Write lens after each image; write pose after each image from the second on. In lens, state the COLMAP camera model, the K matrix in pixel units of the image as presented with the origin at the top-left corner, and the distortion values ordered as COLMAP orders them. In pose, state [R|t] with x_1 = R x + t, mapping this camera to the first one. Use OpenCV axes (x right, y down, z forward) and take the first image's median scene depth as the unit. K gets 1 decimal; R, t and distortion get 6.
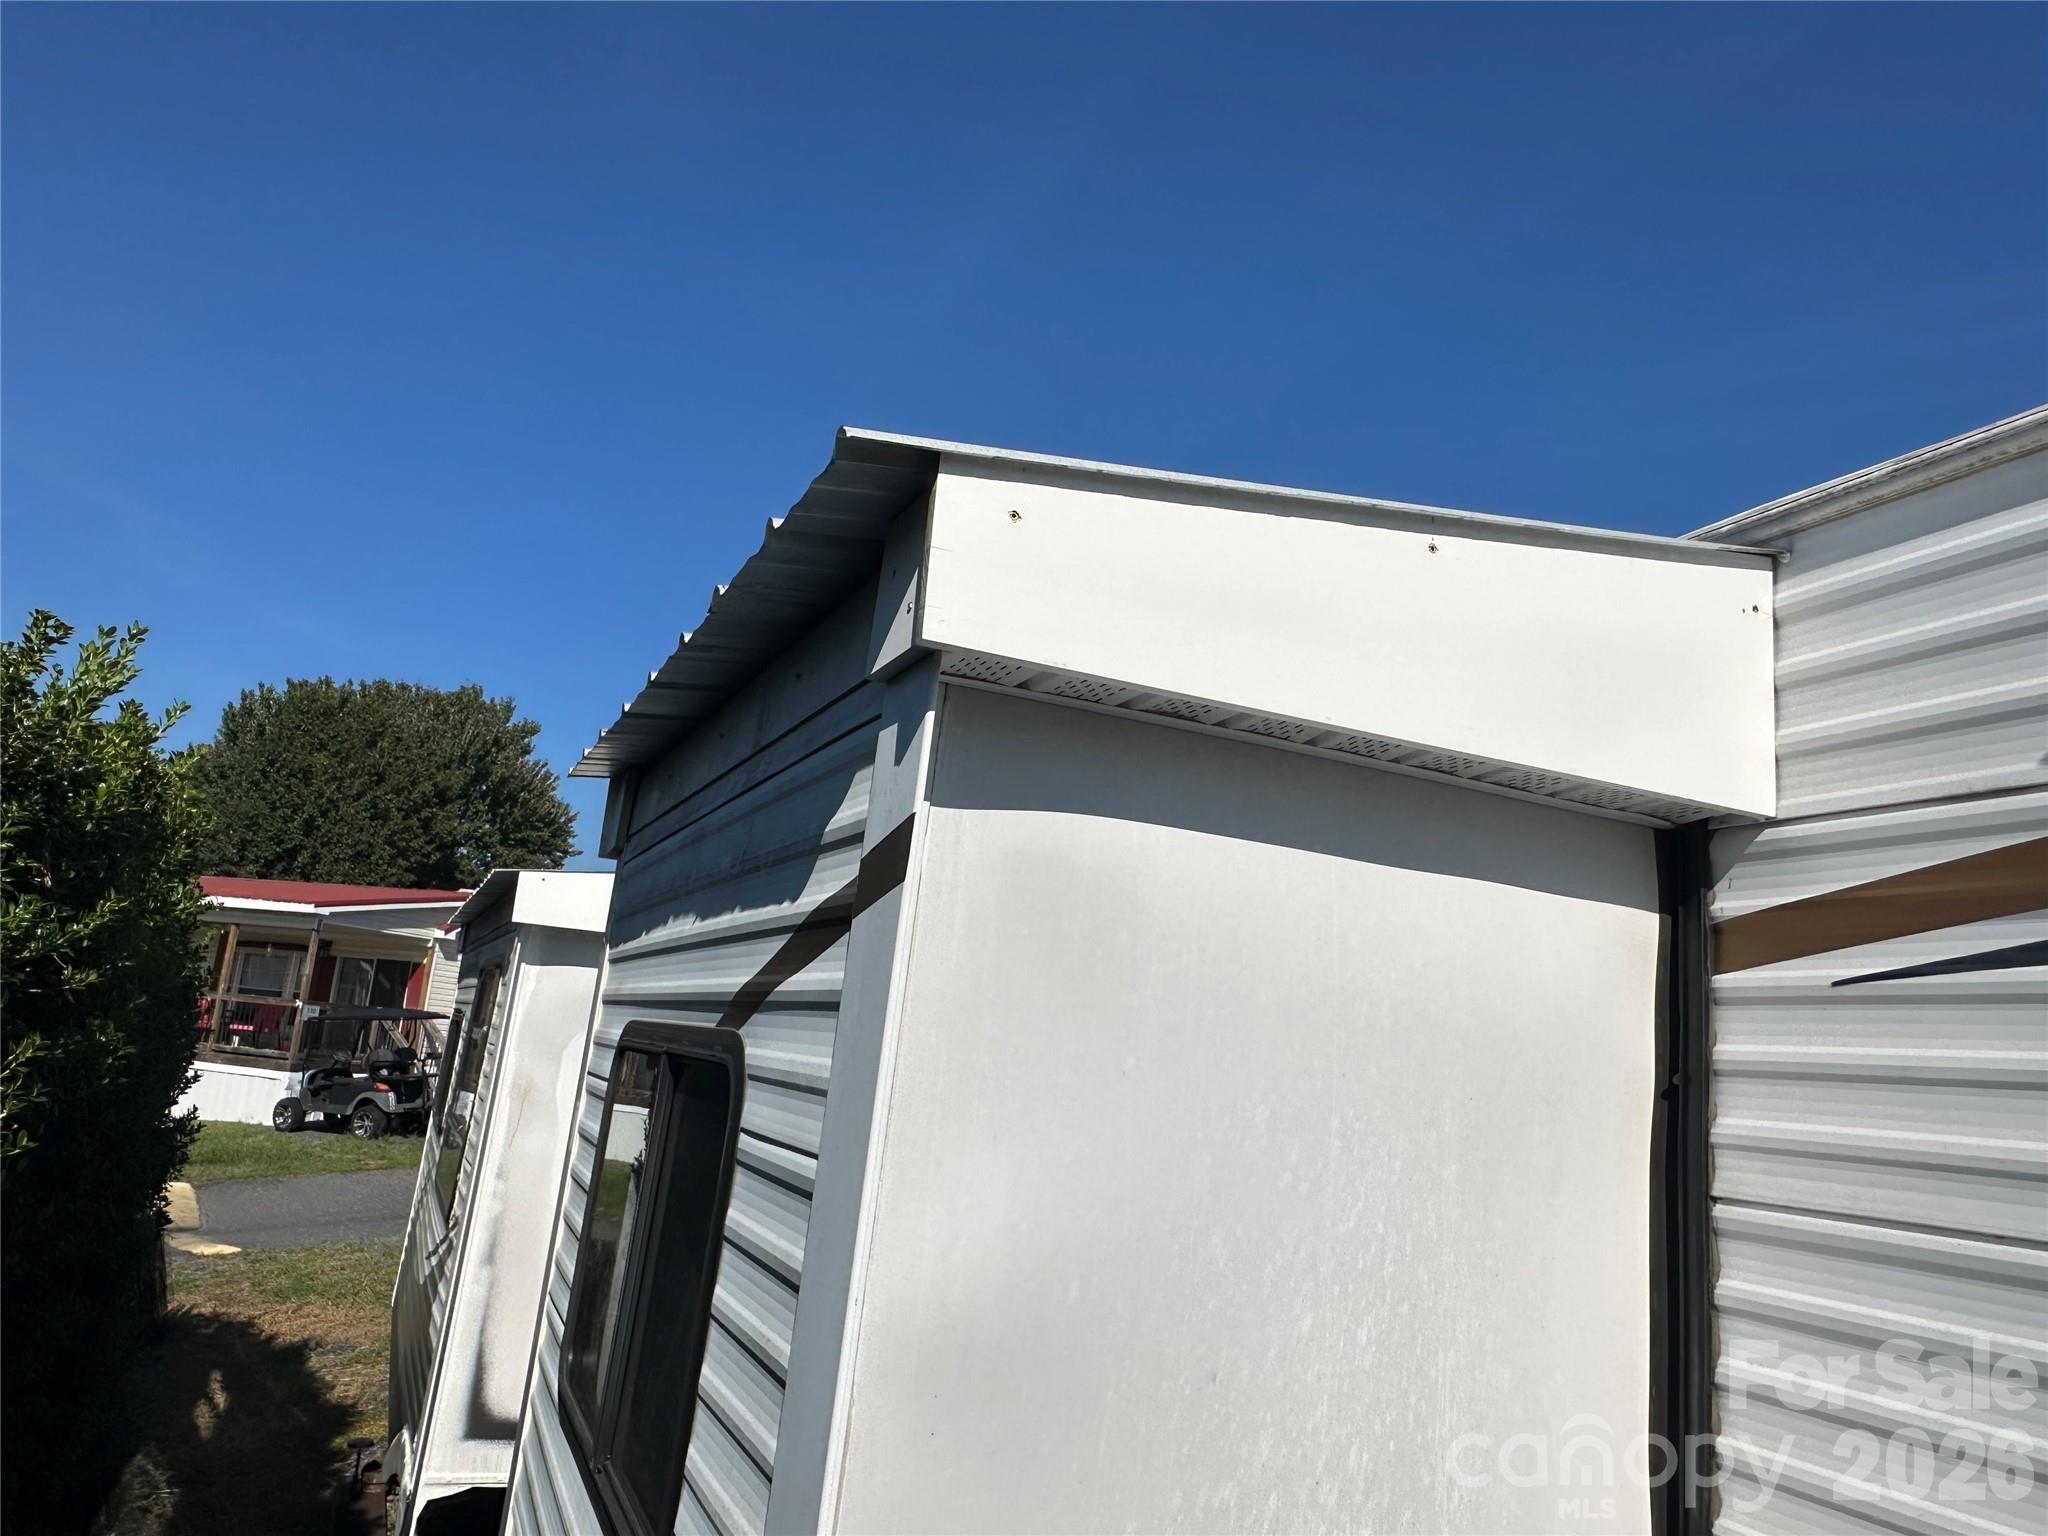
lens RADIAL K [[1379.1, 0, 1024.0], [0, 1379.1, 768.0], [0, 0, 1]] dist [0.070858, 0.001060]
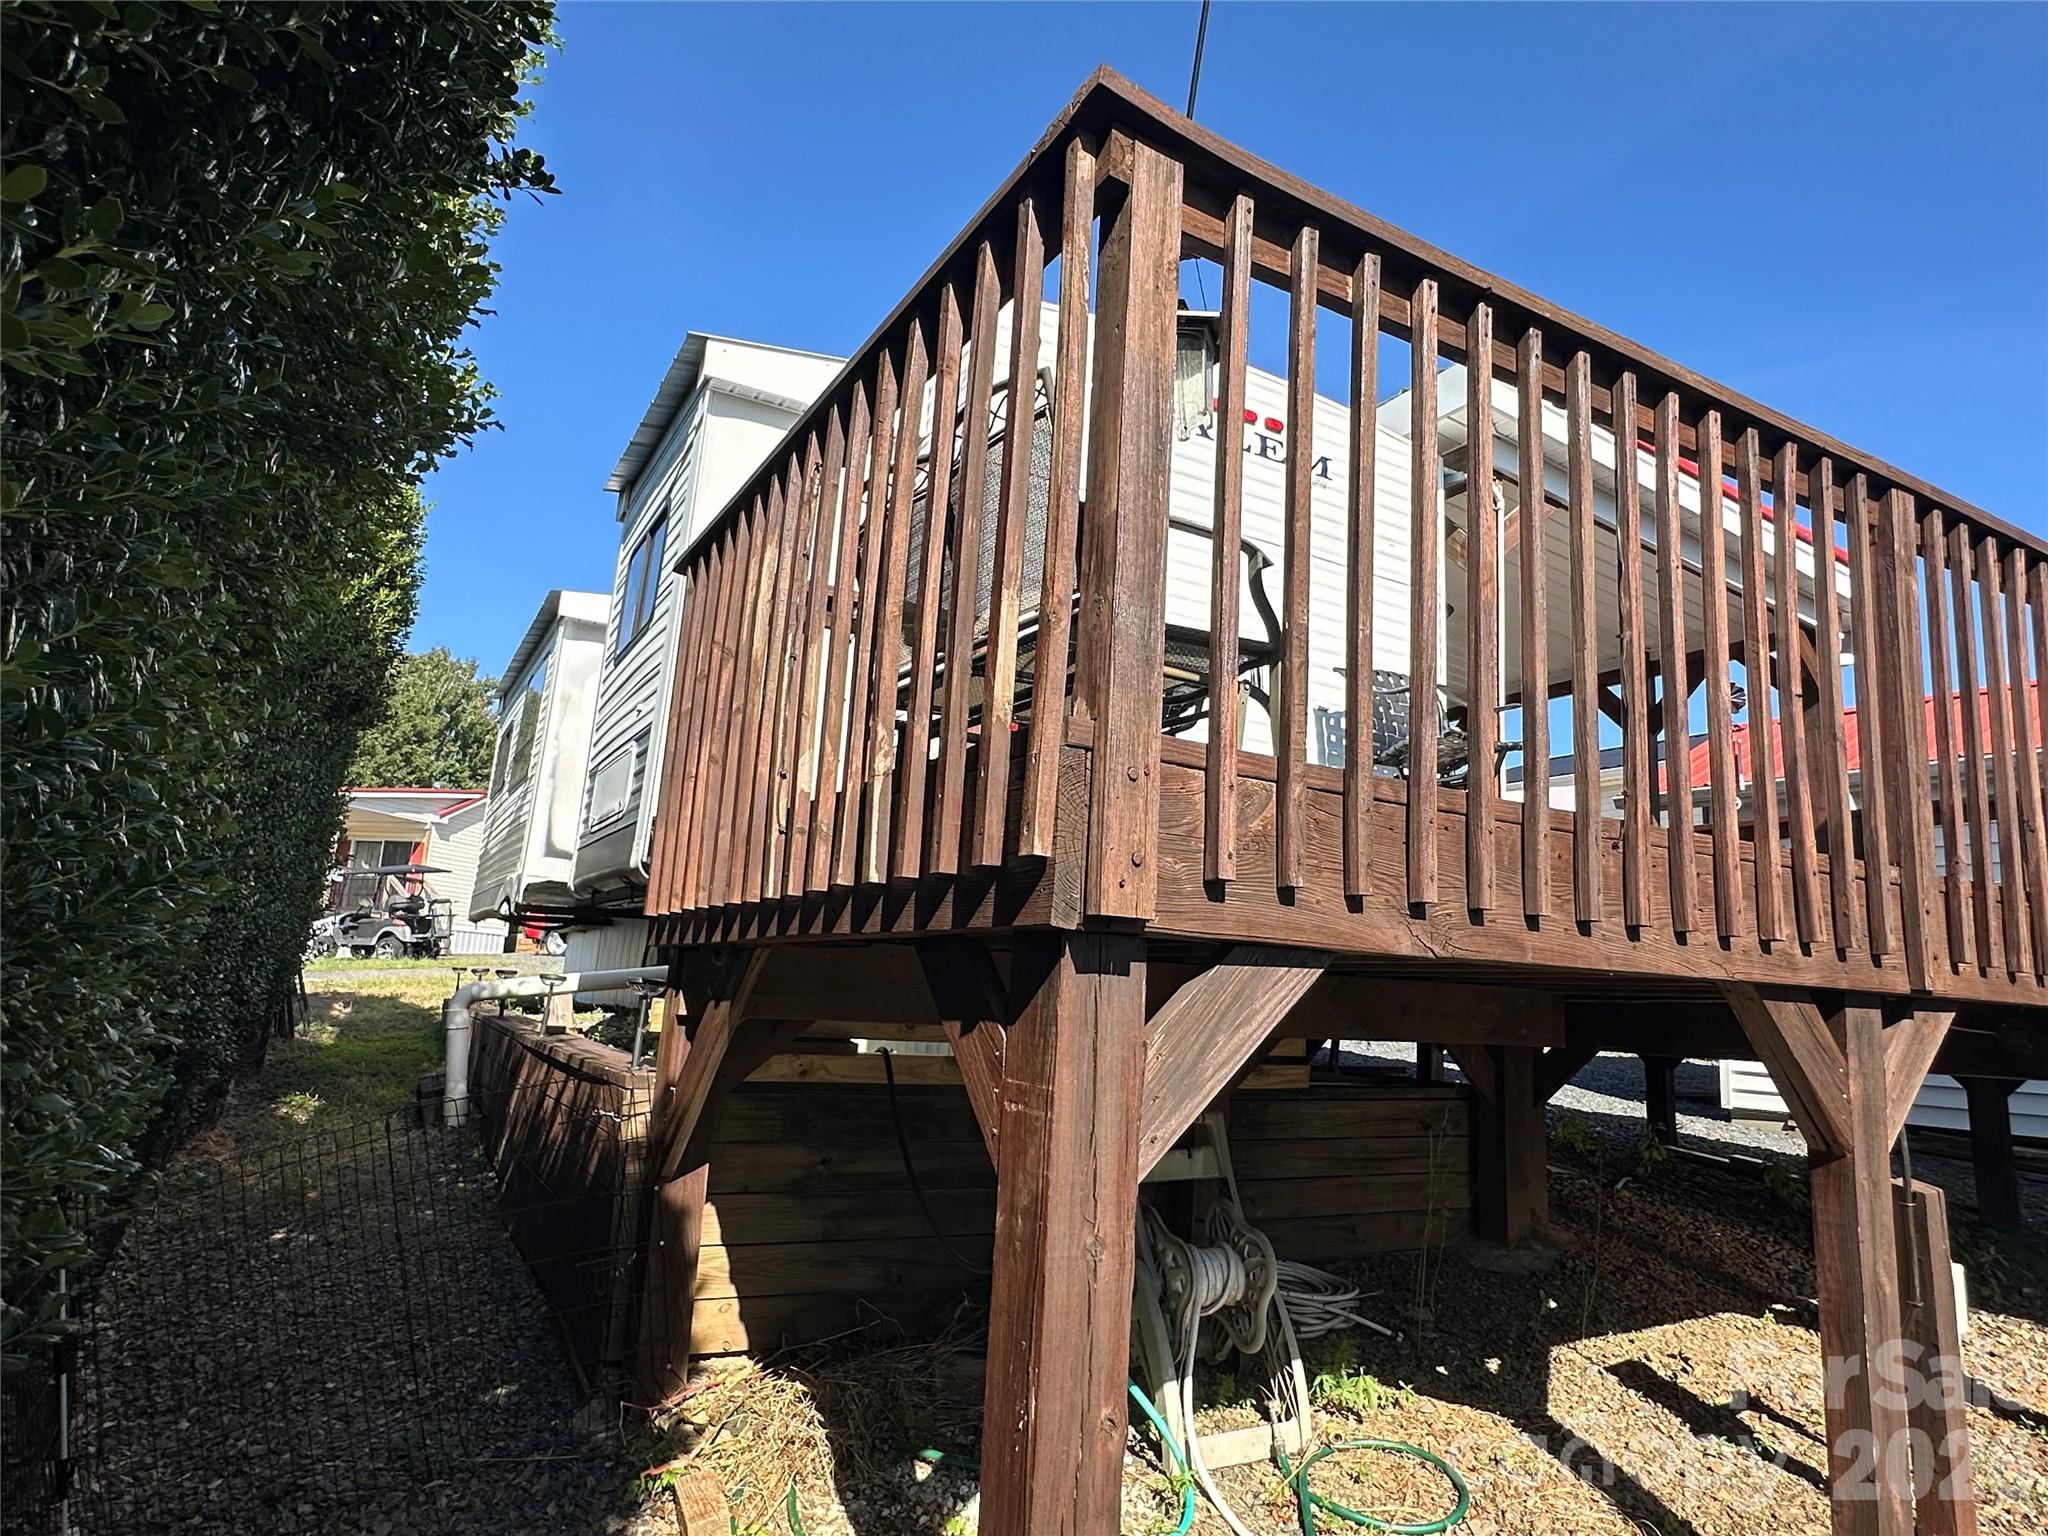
lens RADIAL K [[1174.9, 0, 1024.0], [0, 1174.9, 768.0], [0, 0, 1]] dist [0.032739, -0.000065]
pose [[0.996383, -0.010221, 0.084364, 0.028277], [0.007420, 0.999413, 0.033445, 0.047887], [-0.084656, -0.032698, 0.995874, -0.134820]]
